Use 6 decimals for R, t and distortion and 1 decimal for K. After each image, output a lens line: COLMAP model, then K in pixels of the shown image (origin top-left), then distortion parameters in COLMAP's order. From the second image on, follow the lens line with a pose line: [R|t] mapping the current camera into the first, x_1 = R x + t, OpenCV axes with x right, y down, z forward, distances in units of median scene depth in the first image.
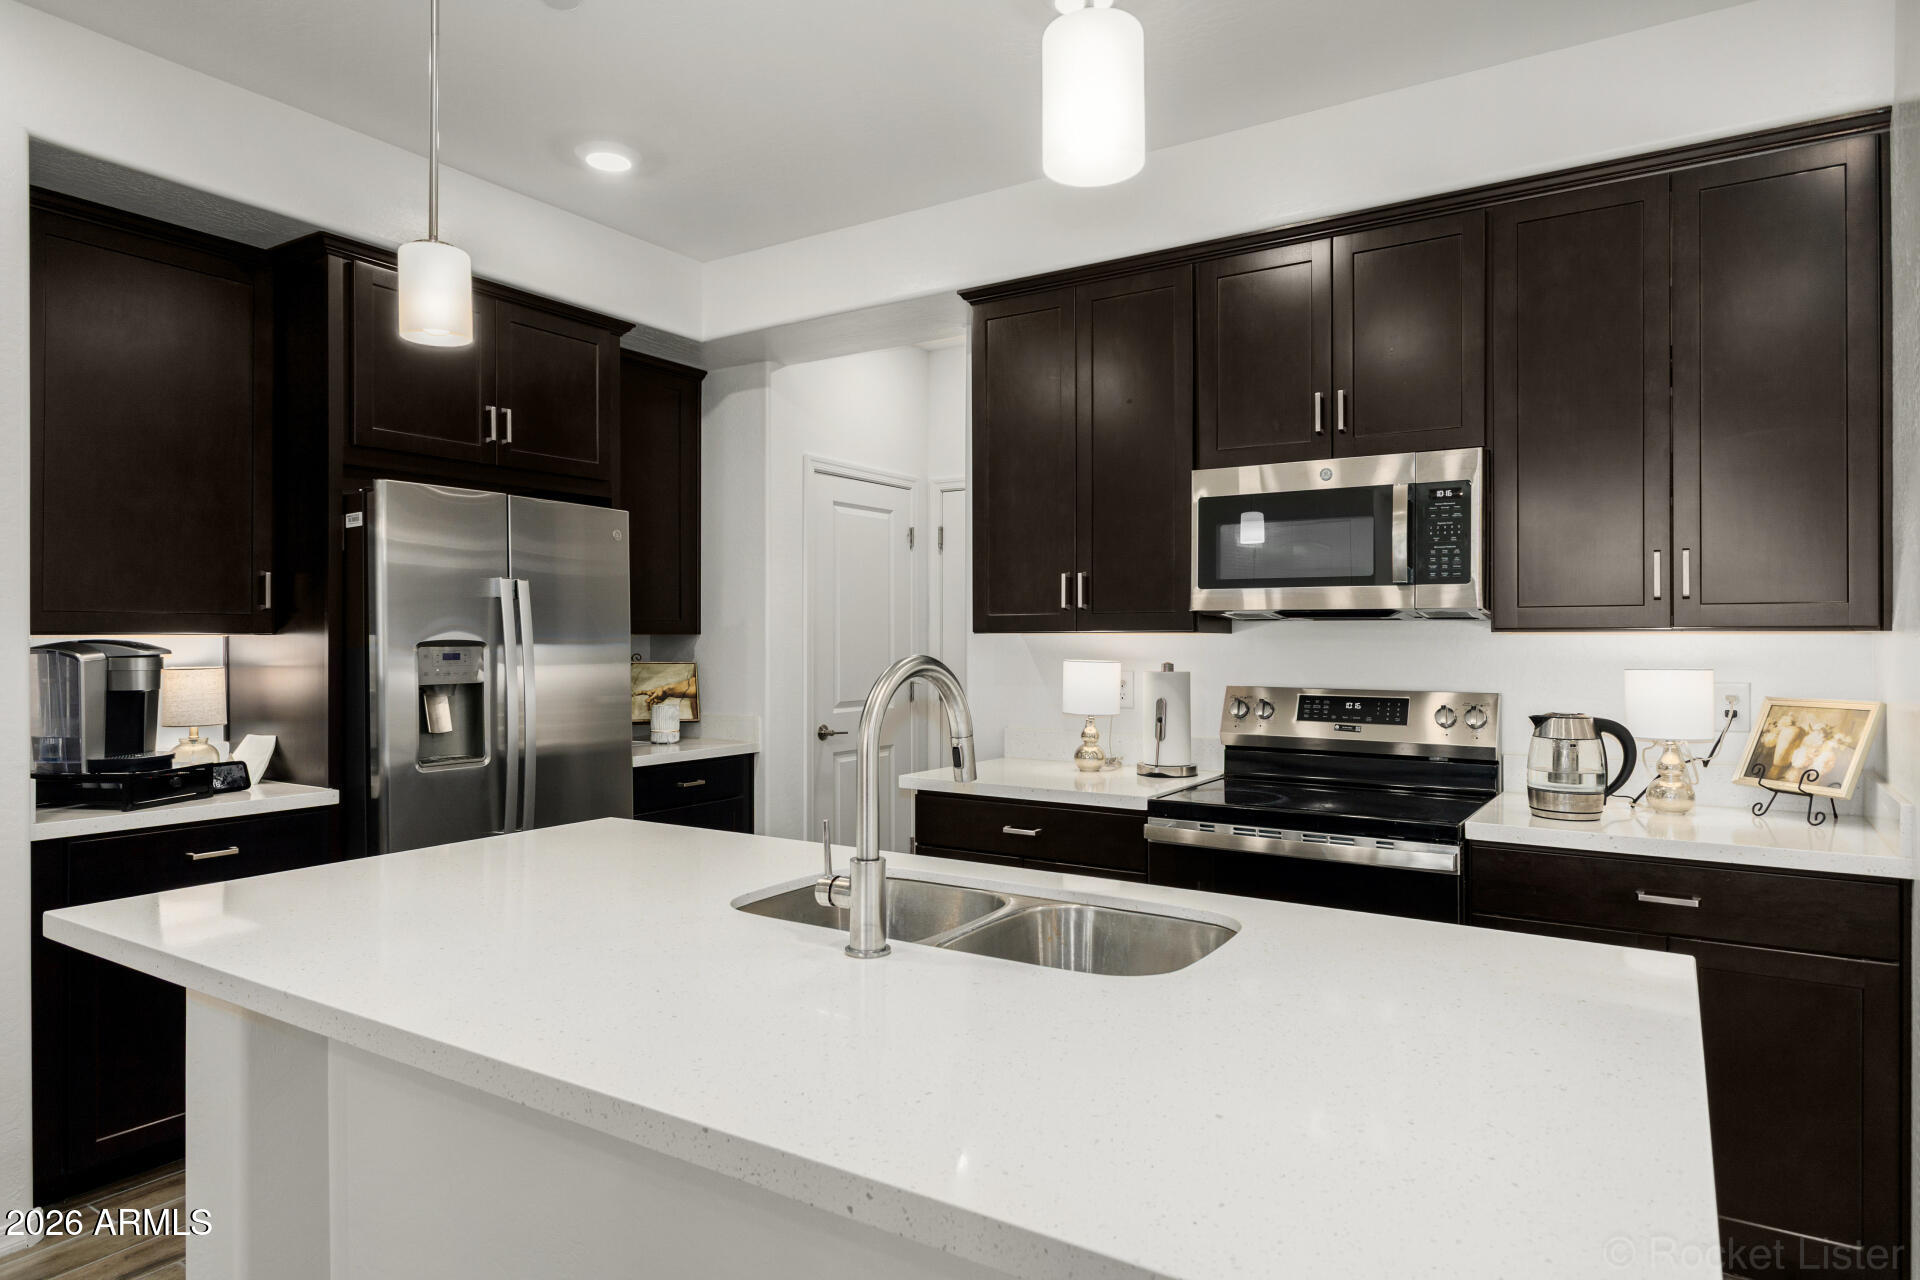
lens RADIAL K [[1112.5, 0, 960.0], [0, 1112.5, 640.0], [0, 0, 1]] dist [0.006769, 0.001732]
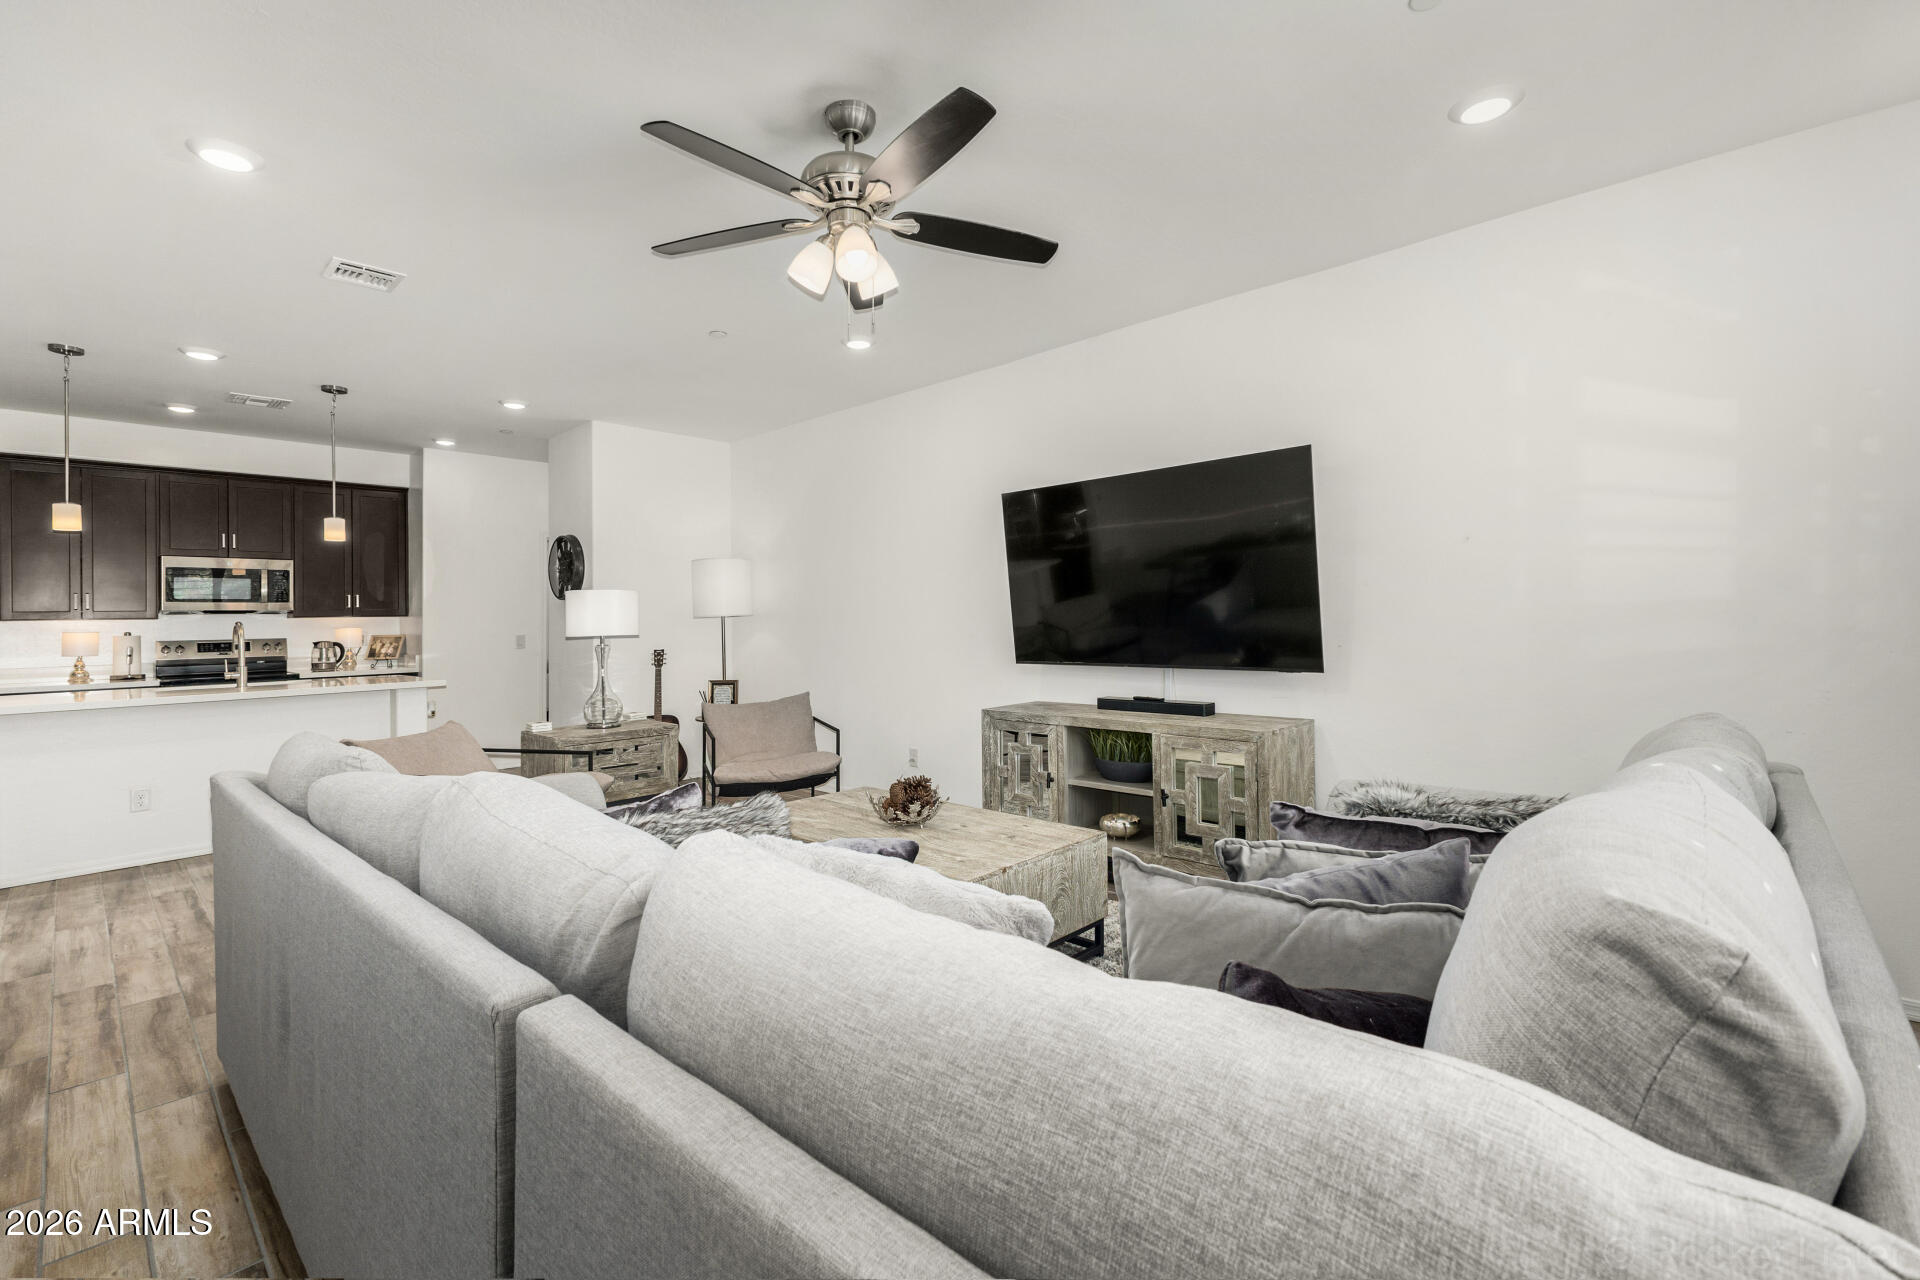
lens RADIAL K [[828.9, 0, 990.6], [0, 828.9, 619.5], [0, 0, 1]] dist [0.001383, 0.000088]
pose [[0.161985, -0.000359, 0.986793, -1.428902], [0.018350, 0.999828, -0.002649, 0.038907], [-0.986623, 0.018536, 0.161964, -1.254790]]
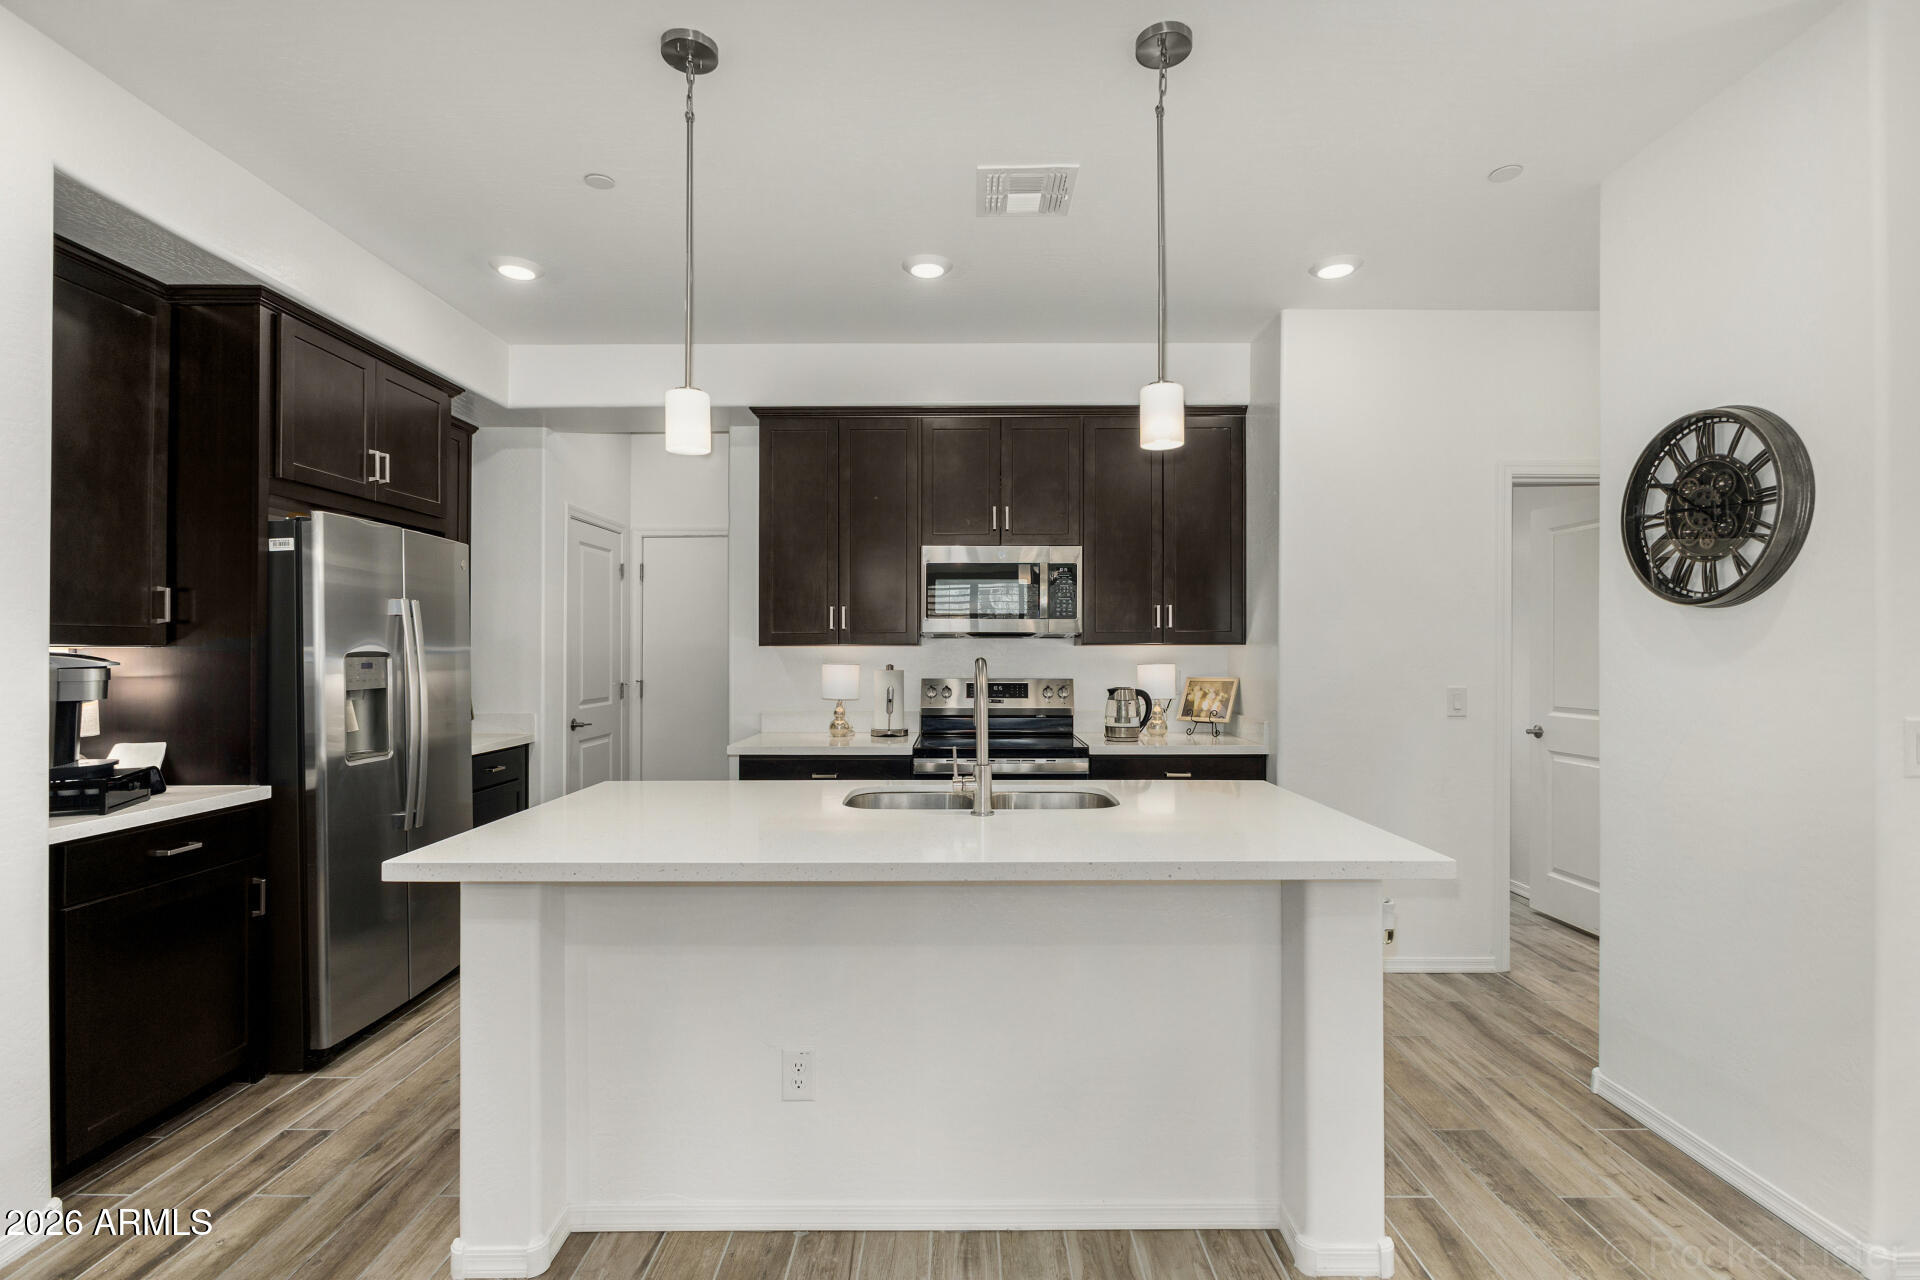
lens RADIAL K [[889.5, 0, 960.0], [0, 889.5, 640.0], [0, 0, 1]] dist [-0.000740, -0.000206]
pose [[0.838841, 0.003894, 0.544363, -0.459960], [0.003098, 0.999924, -0.011928, 0.001399], [-0.544368, 0.011692, 0.838765, -0.122282]]
